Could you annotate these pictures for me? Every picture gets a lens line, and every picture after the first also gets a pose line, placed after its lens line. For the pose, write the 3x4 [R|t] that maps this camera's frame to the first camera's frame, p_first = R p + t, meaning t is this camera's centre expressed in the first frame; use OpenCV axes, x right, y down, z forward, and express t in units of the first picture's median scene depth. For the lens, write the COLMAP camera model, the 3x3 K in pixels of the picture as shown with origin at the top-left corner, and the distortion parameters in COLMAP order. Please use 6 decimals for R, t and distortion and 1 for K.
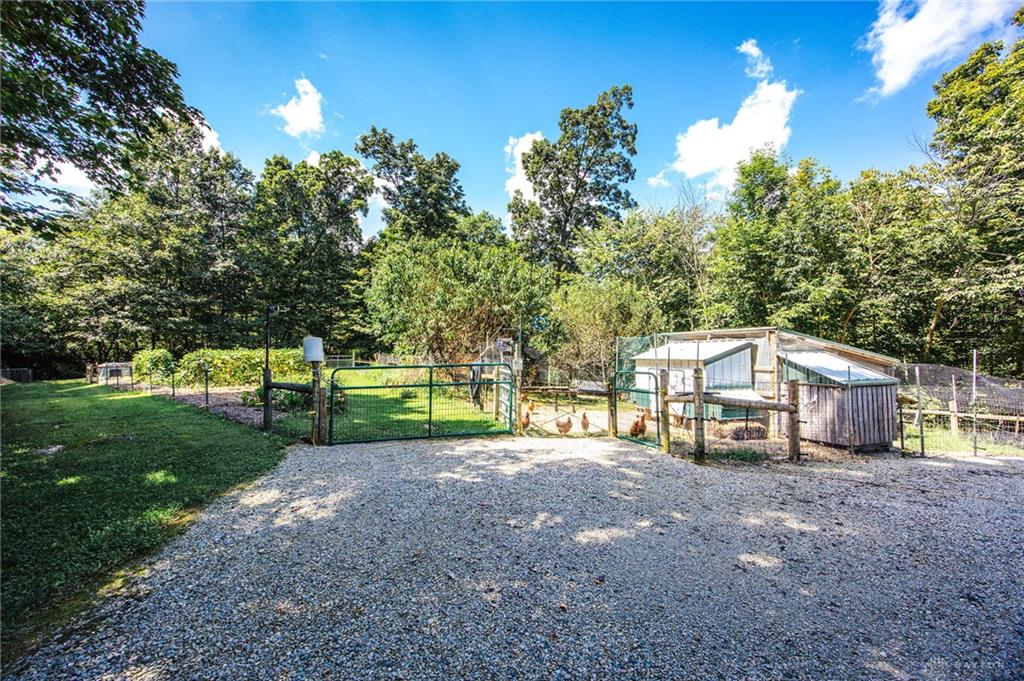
lens RADIAL K [[392.0, 0, 512.3], [0, 392.0, 342.3], [0, 0, 1]] dist [0.002070, 0.000403]
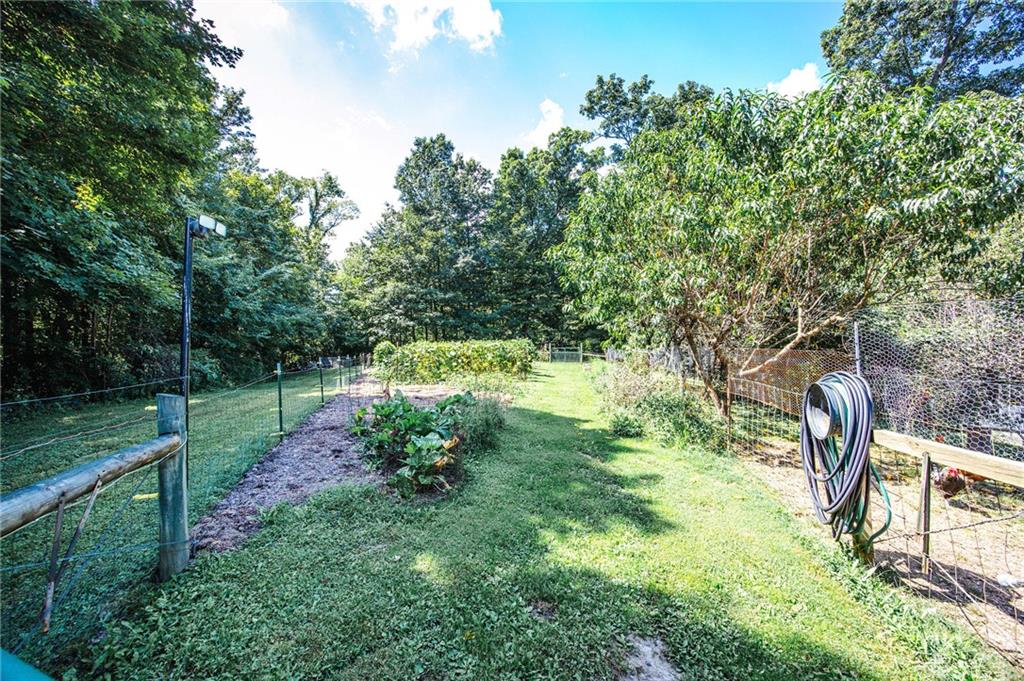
lens RADIAL K [[392.0, 0, 512.3], [0, 392.0, 342.3], [0, 0, 1]] dist [0.002070, 0.000403]
pose [[0.826607, -0.004240, -0.562763, -0.035343], [0.017003, 0.999703, 0.017441, 0.004064], [0.562522, -0.023985, 0.826434, 0.176743]]
